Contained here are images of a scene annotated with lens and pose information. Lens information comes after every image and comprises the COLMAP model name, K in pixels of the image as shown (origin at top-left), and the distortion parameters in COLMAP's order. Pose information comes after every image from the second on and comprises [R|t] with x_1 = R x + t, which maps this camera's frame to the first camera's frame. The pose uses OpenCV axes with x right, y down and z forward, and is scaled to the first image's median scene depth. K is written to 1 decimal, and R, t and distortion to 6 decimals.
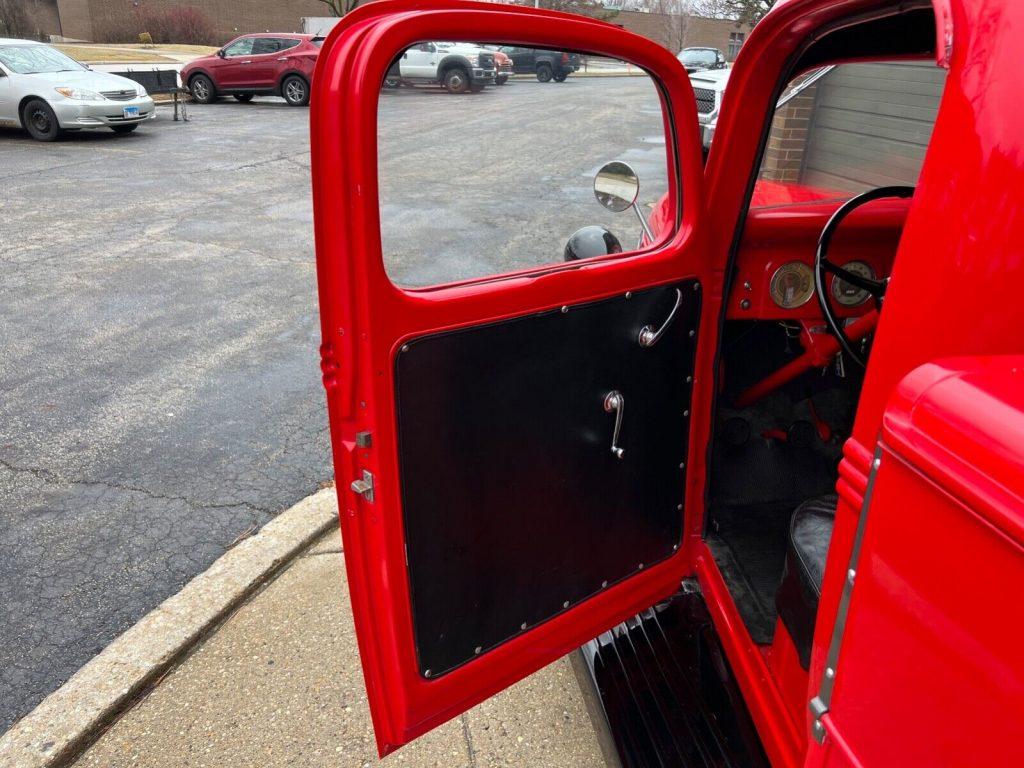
lens RADIAL K [[769.6, 0, 508.5], [0, 769.6, 380.2], [0, 0, 1]] dist [0.052273, -0.053879]
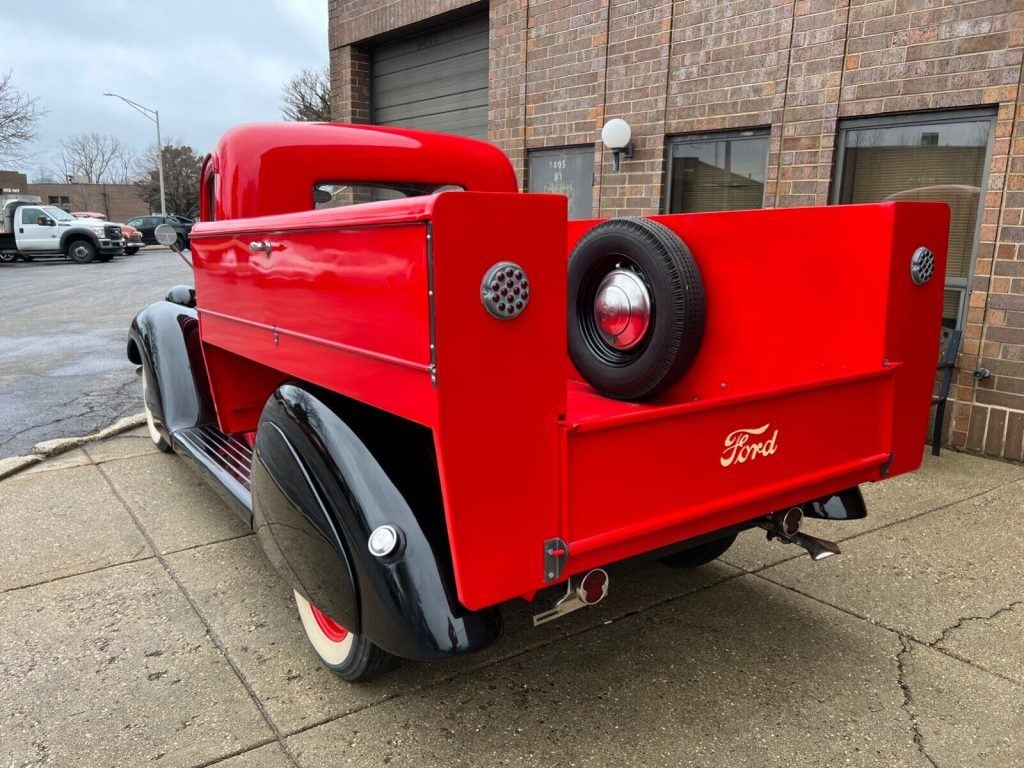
lens RADIAL K [[769.6, 0, 508.5], [0, 769.6, 380.2], [0, 0, 1]] dist [0.052273, -0.053879]
pose [[0.906101, -0.115813, 0.406900, 0.005149], [0.195092, 0.967815, -0.158975, 0.052106], [-0.375393, 0.223431, 0.899533, -0.098992]]
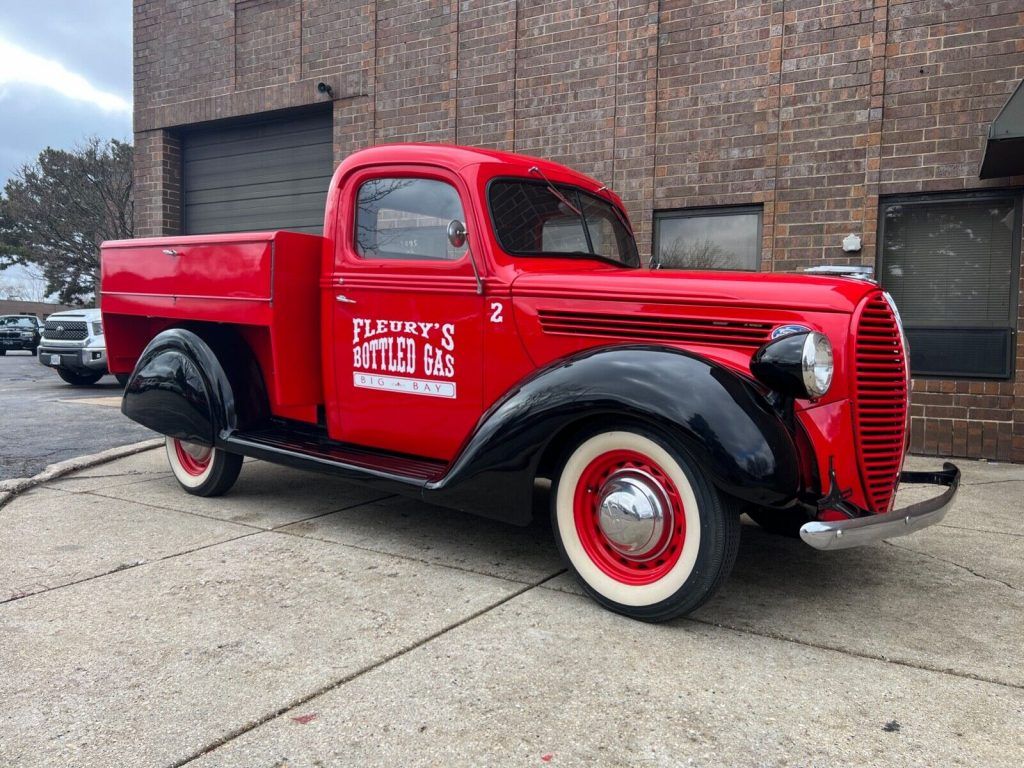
lens RADIAL K [[765.9, 0, 507.9], [0, 765.9, 373.2], [0, 0, 1]] dist [0.052146, -0.051656]
pose [[0.679972, -0.072055, 0.729689, -0.073417], [0.313990, 0.927913, -0.200967, 0.064499], [-0.662607, 0.365767, 0.653579, -0.086679]]
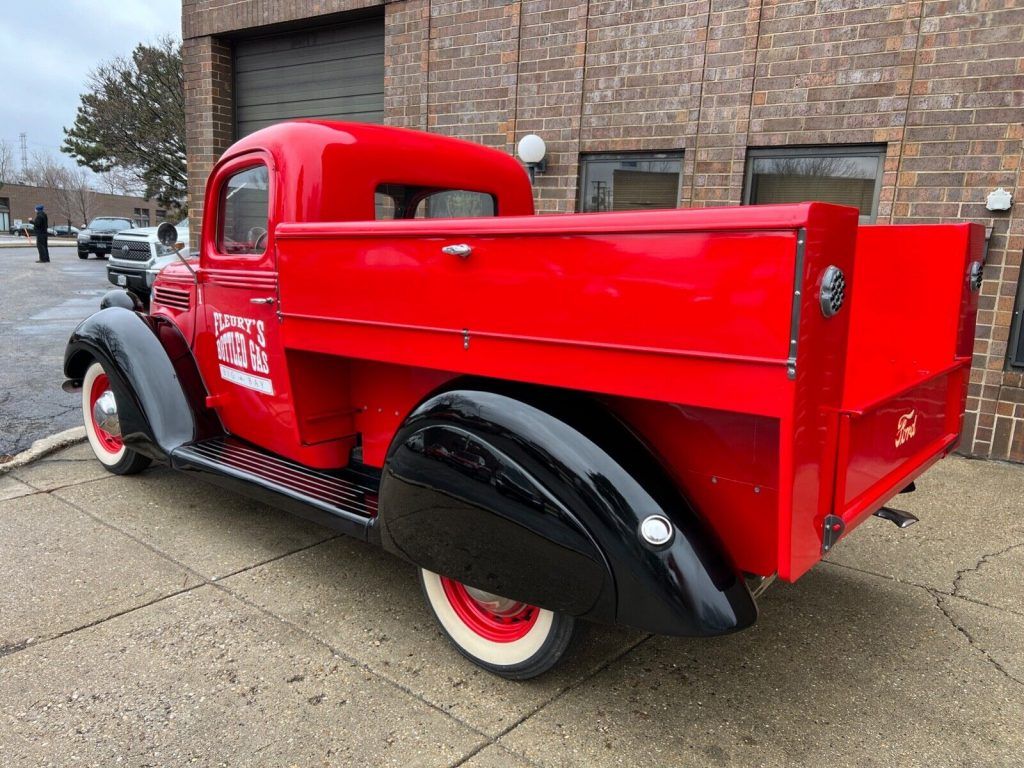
lens RADIAL K [[768.6, 0, 512.0], [0, 768.6, 384.0], [0, 0, 1]] dist [0.048913, -0.045481]
pose [[0.765128, -0.132279, 0.630143, -0.035460], [0.254654, 0.961043, -0.107463, 0.043454], [-0.591380, 0.242691, 0.769007, -0.079502]]
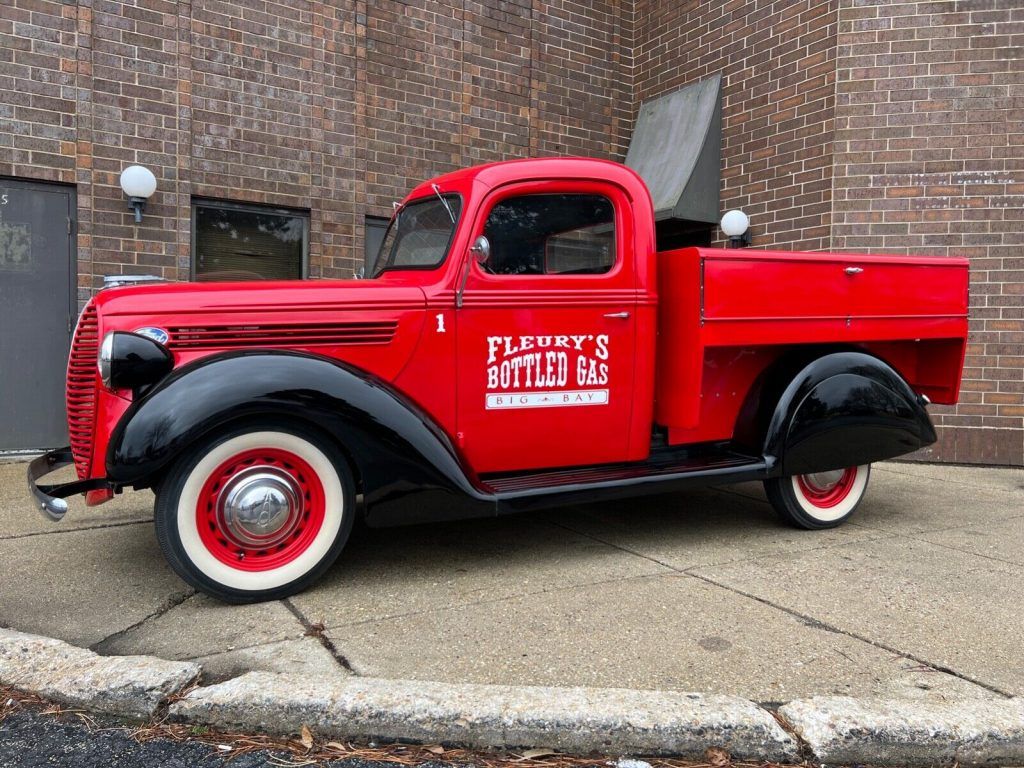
lens RADIAL K [[765.9, 0, 507.9], [0, 765.9, 373.2], [0, 0, 1]] dist [0.052146, -0.051656]
pose [[-0.296571, -0.081557, 0.951522, -0.112837], [0.362392, 0.912216, 0.191138, -0.018617], [-0.883583, 0.401510, -0.240981, 0.096148]]
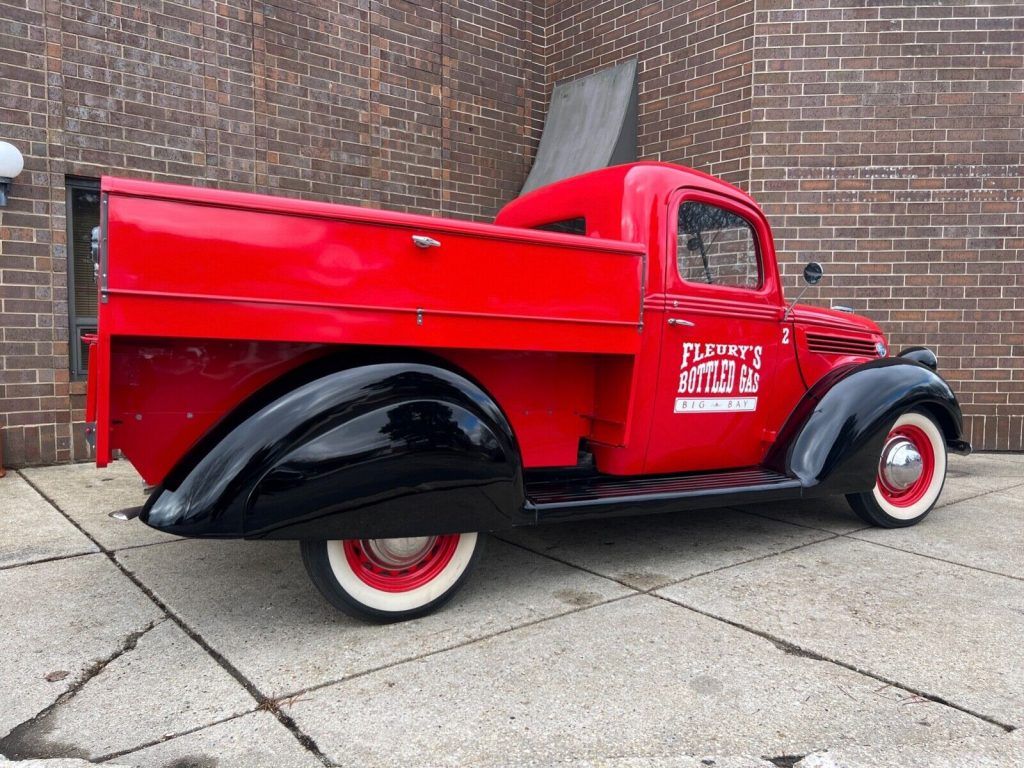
lens RADIAL K [[767.2, 0, 512.2], [0, 767.2, 378.6], [0, 0, 1]] dist [0.058184, -0.058202]
pose [[-0.431037, -0.110003, 0.895604, -0.099515], [0.344414, 0.897338, 0.275976, -0.026047], [-0.834018, 0.427415, -0.348900, 0.099457]]
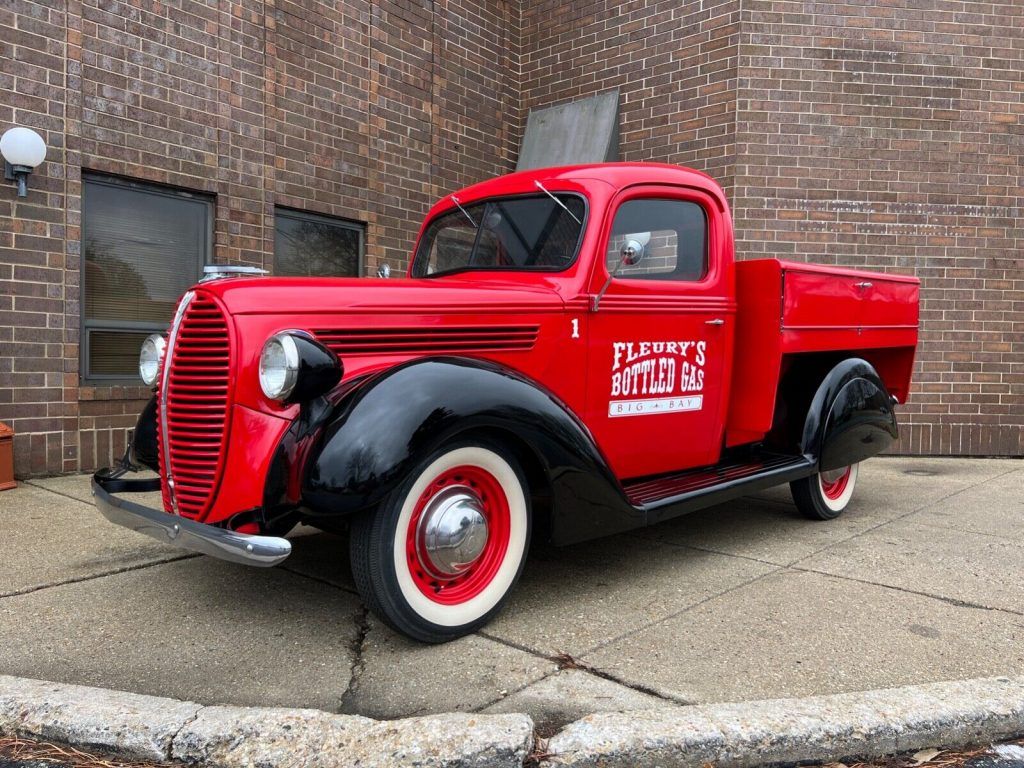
lens RADIAL K [[769.6, 0, 508.5], [0, 769.6, 380.2], [0, 0, 1]] dist [0.052273, -0.053879]
pose [[-0.576176, -0.083012, 0.813100, -0.080596], [0.291198, 0.908697, 0.299119, -0.038708], [-0.763692, 0.409119, -0.499396, 0.146162]]
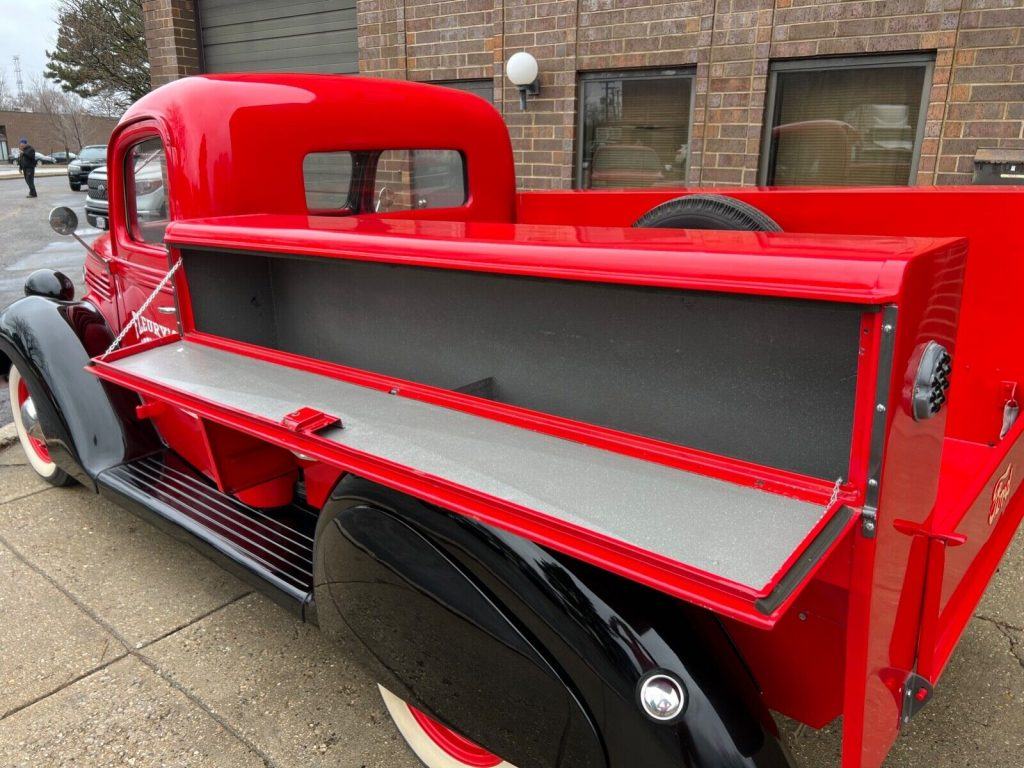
lens RADIAL K [[770.8, 0, 507.7], [0, 770.8, 370.1], [0, 0, 1]] dist [0.053660, -0.056479]
pose [[0.773617, -0.218987, 0.594610, -0.013702], [0.287434, 0.957563, -0.021309, 0.028851], [-0.564711, 0.187396, 0.803732, -0.067394]]
